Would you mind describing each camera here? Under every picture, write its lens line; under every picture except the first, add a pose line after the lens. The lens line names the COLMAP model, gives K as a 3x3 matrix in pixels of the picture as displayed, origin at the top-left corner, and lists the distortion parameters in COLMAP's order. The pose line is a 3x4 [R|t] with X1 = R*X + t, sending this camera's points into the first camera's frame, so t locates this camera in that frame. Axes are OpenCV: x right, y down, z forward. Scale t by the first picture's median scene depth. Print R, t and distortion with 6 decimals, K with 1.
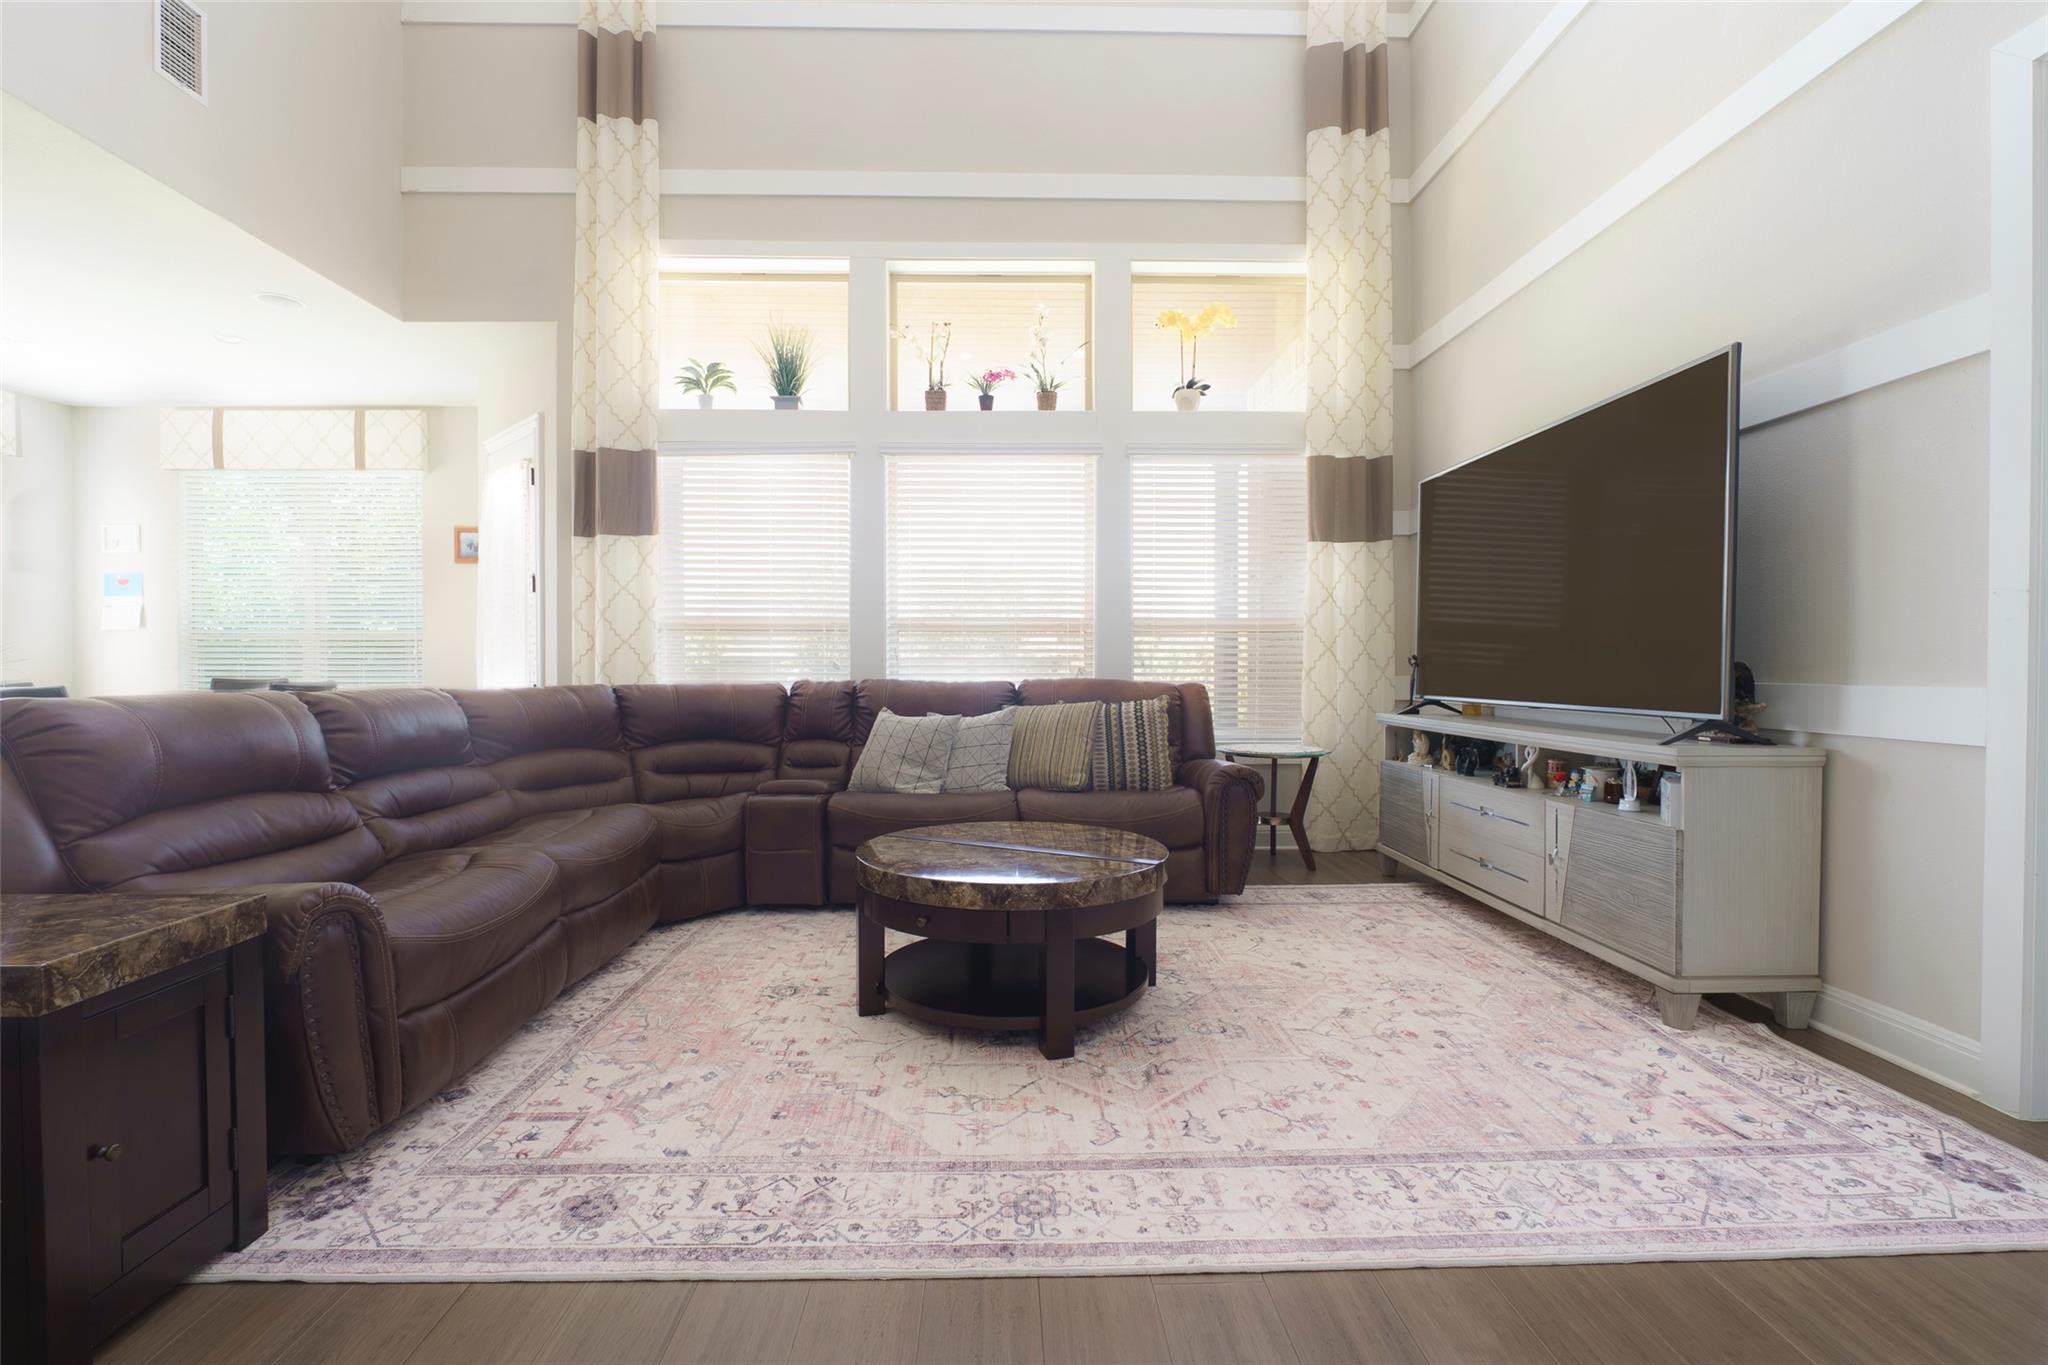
lens RADIAL K [[918.4, 0, 1024.0], [0, 918.4, 682.5], [0, 0, 1]] dist [-0.009321, -0.000329]
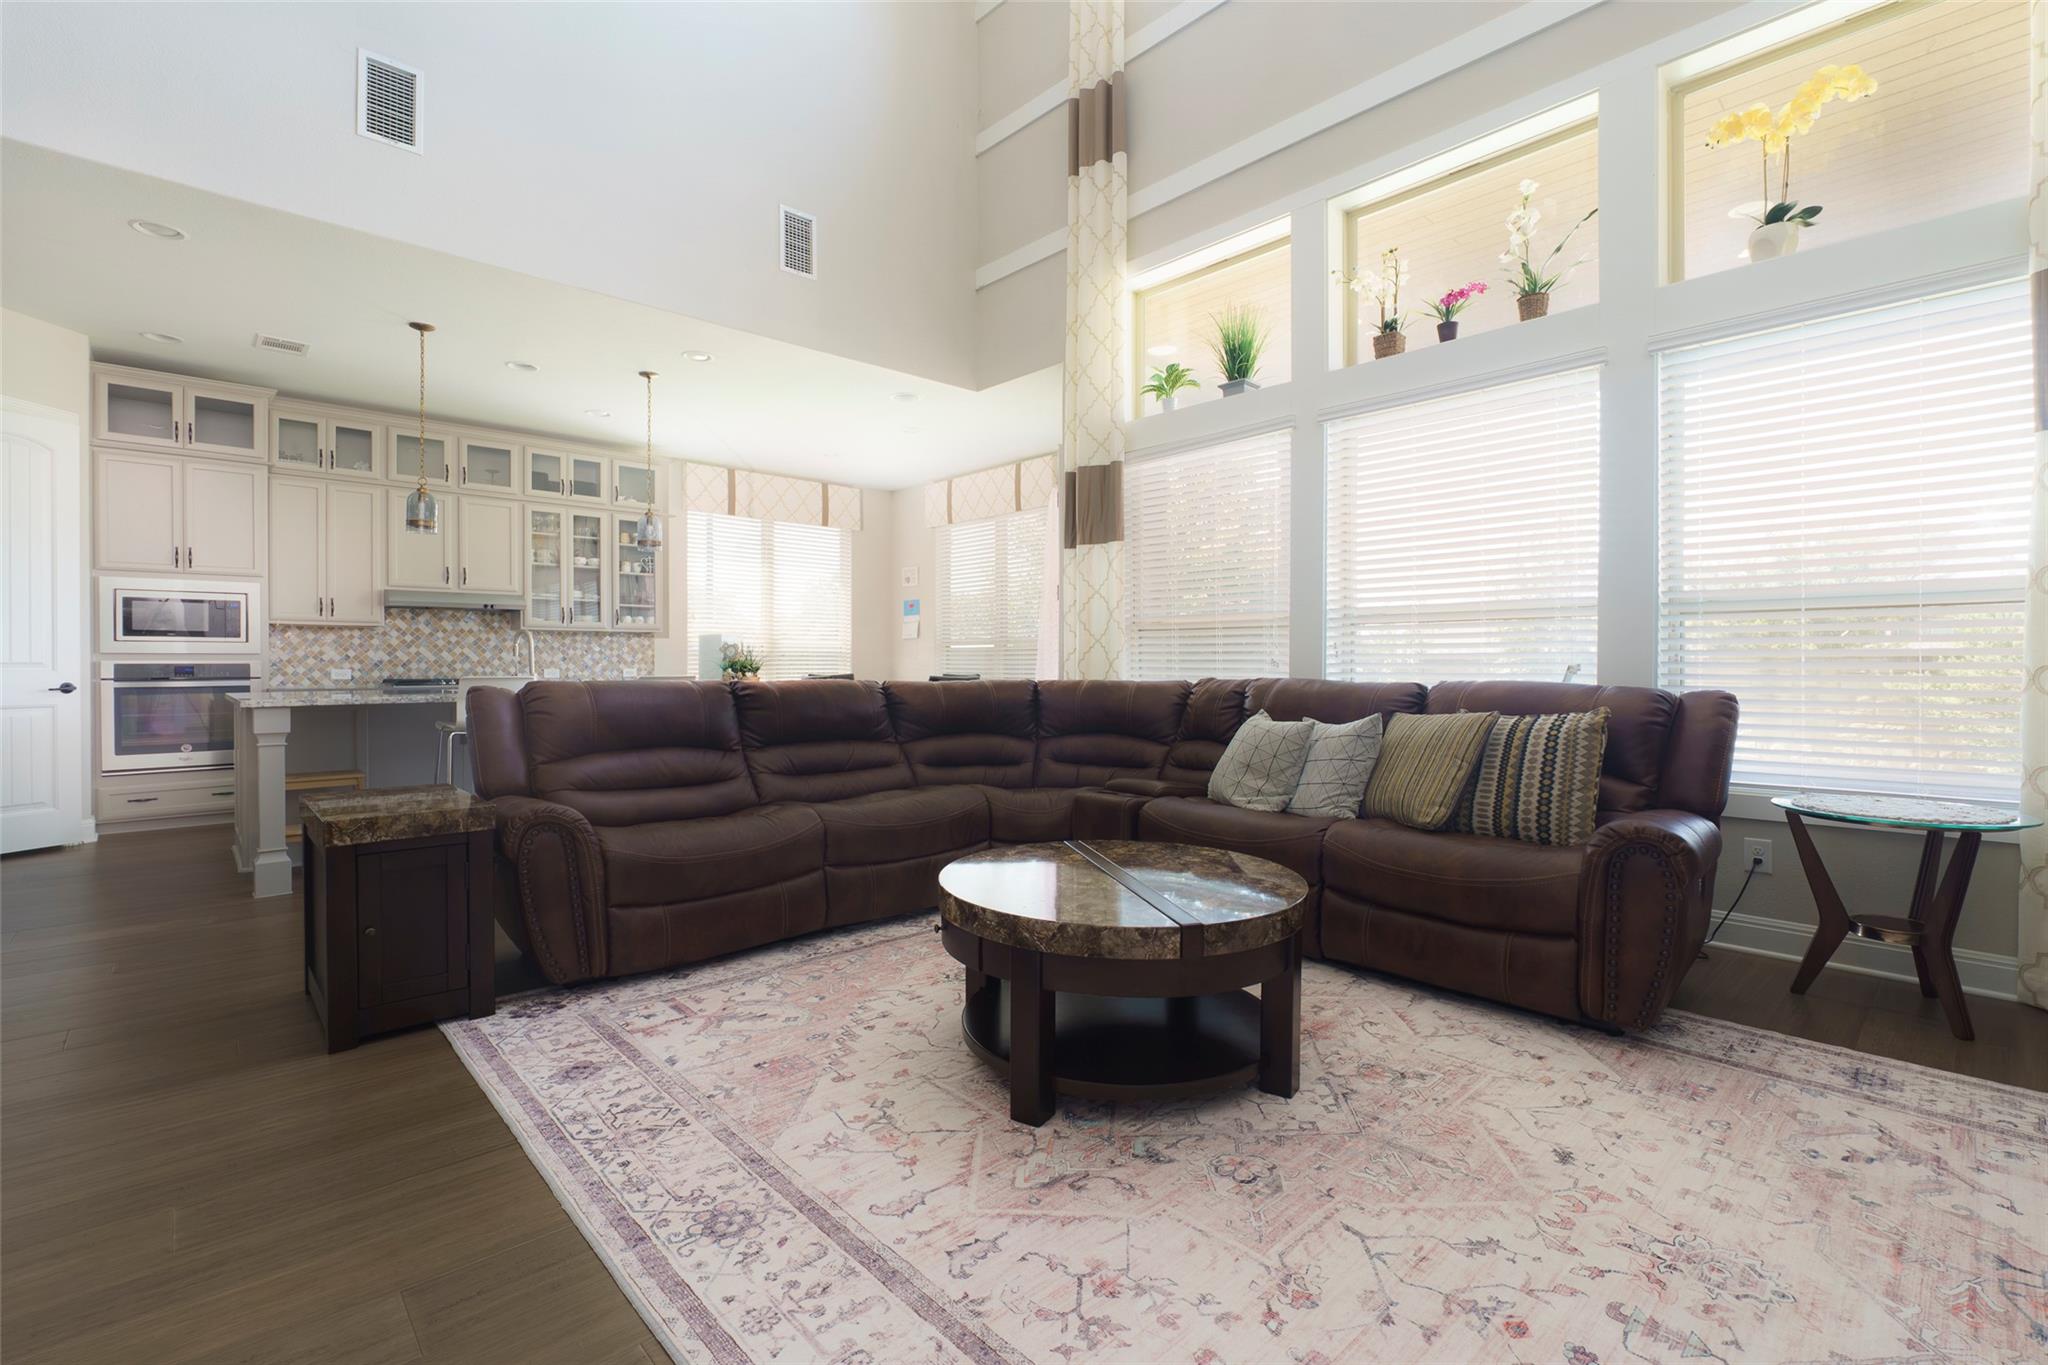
lens RADIAL K [[920.7, 0, 1026.3], [0, 920.7, 675.4], [0, 0, 1]] dist [-0.008960, -0.000235]
pose [[0.658655, 0.010688, -0.752369, 0.508271], [-0.014119, 0.999899, 0.001844, -0.005998], [0.752313, 0.009408, 0.658739, 0.324834]]
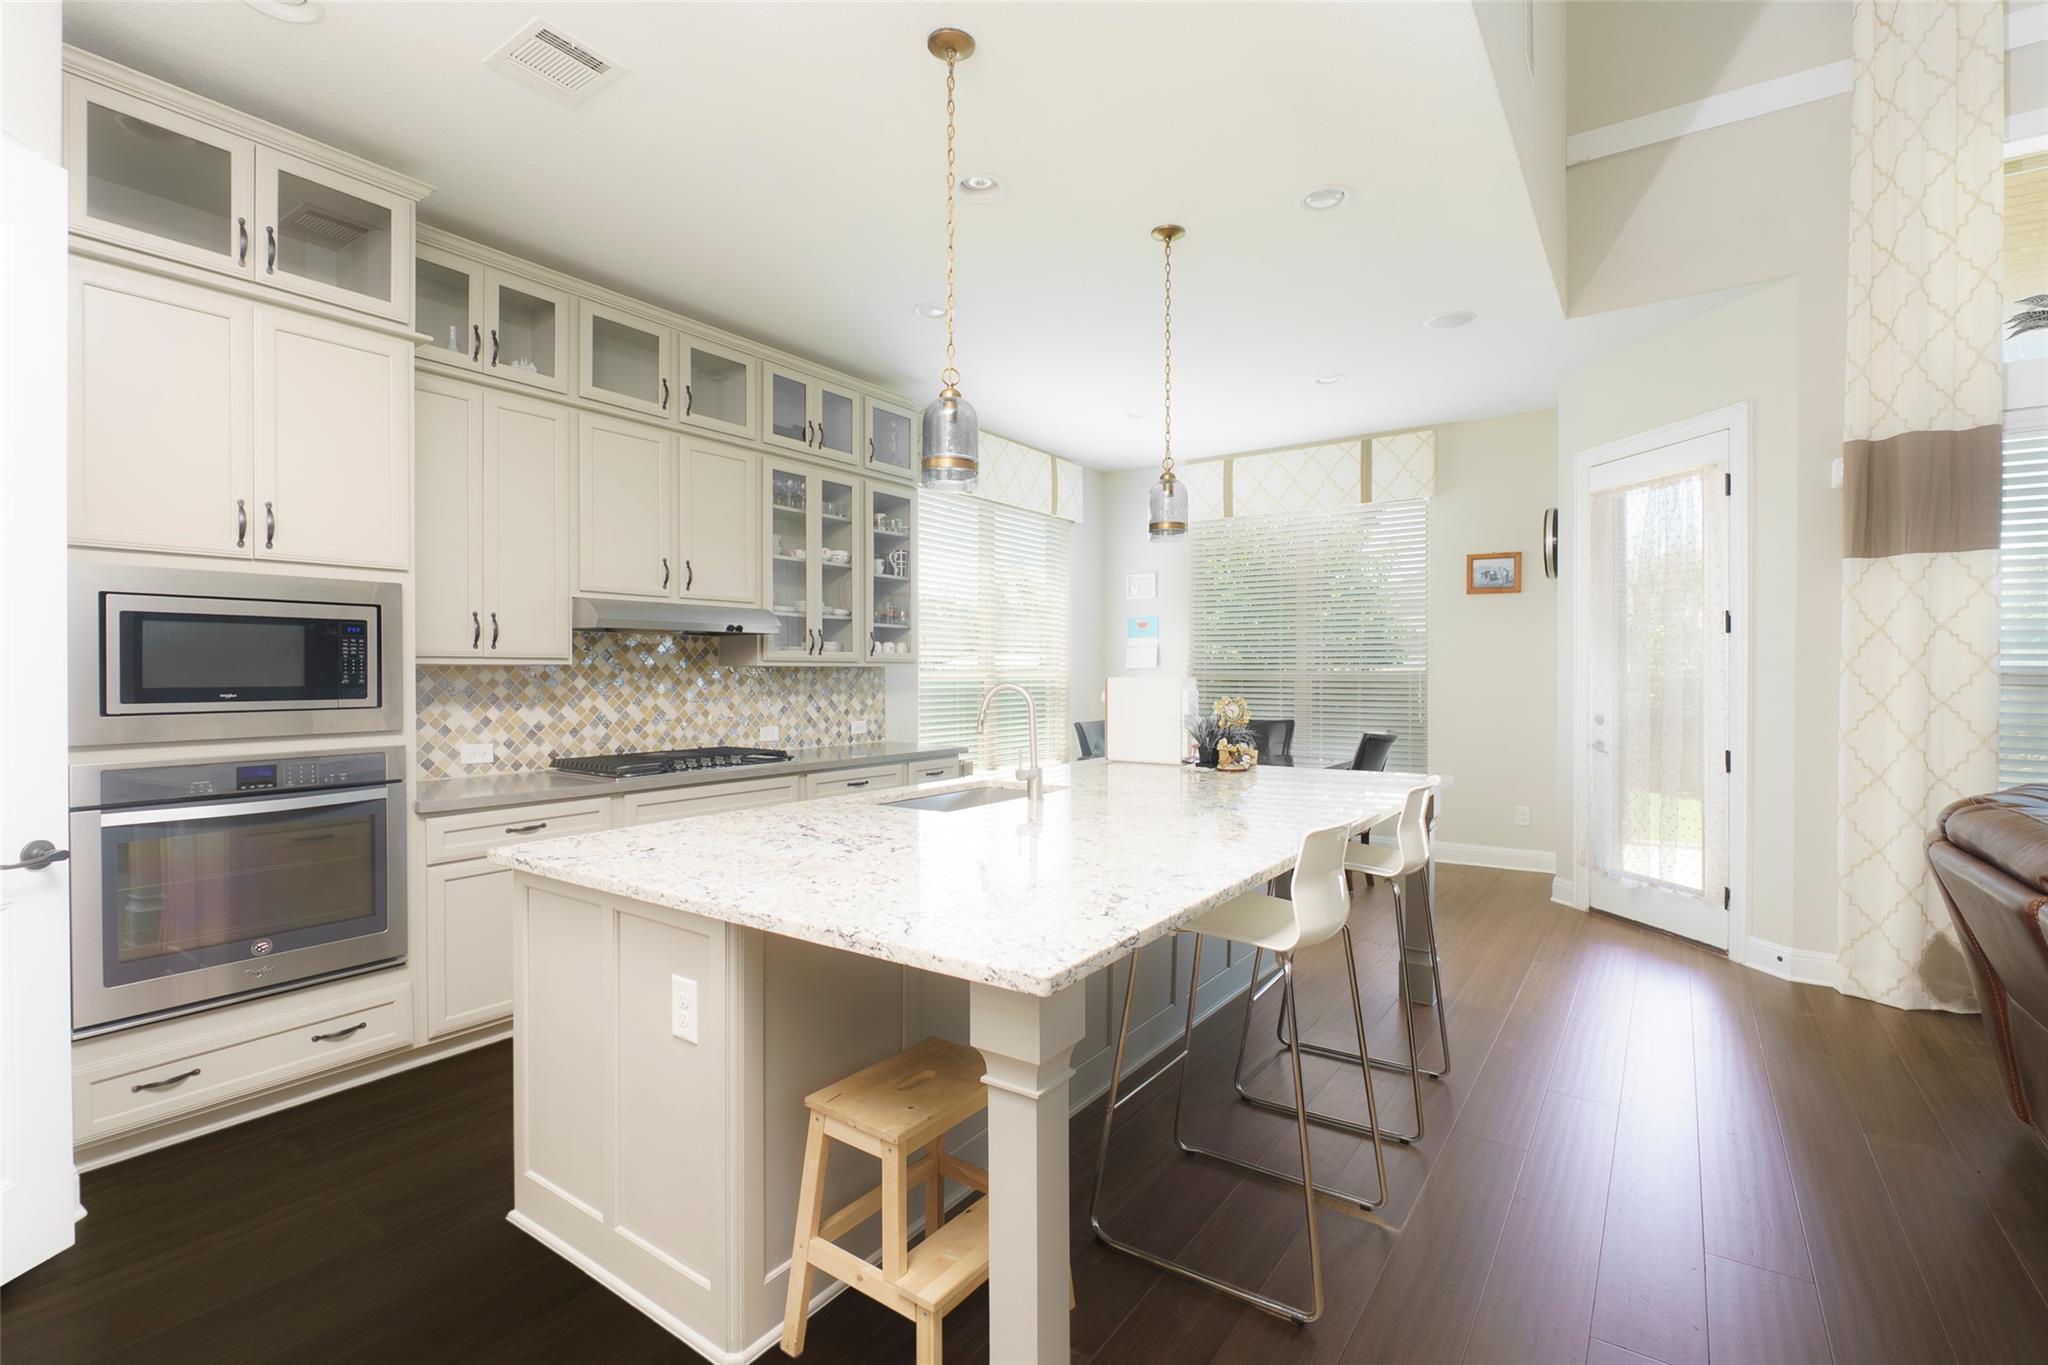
lens RADIAL K [[928.8, 0, 1017.0], [0, 928.8, 666.7], [0, 0, 1]] dist [-0.008462, 0.000073]
pose [[0.794012, 0.003846, -0.607890, -0.858235], [-0.016247, 0.999757, -0.014895, -0.081396], [0.607685, 0.021703, 0.793882, 0.029913]]
